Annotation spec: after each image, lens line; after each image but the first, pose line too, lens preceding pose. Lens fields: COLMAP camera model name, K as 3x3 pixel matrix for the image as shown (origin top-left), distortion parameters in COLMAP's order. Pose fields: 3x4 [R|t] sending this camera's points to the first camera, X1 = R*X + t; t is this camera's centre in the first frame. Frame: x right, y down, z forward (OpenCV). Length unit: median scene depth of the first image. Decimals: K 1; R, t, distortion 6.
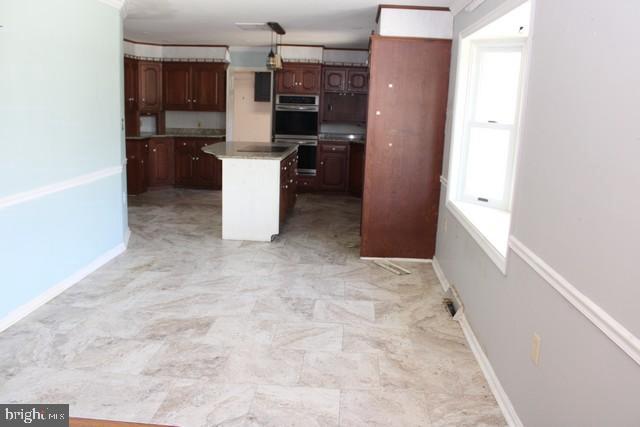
lens RADIAL K [[559.4, 0, 316.5], [0, 559.4, 211.5], [0, 0, 1]] dist [-0.045798, 0.013728]
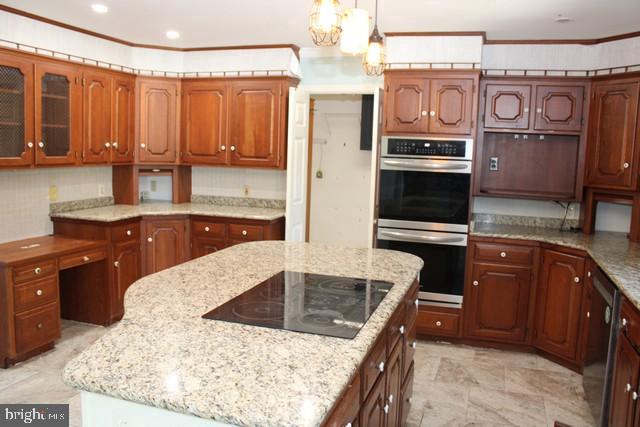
lens RADIAL K [[559.4, 0, 321.2], [0, 559.4, 210.0], [0, 0, 1]] dist [-0.045798, 0.013728]
pose [[0.975480, 0.025481, -0.218610, -0.015994], [-0.043995, 0.995804, -0.080246, -0.103625], [0.215647, 0.087896, 0.972507, 0.517697]]
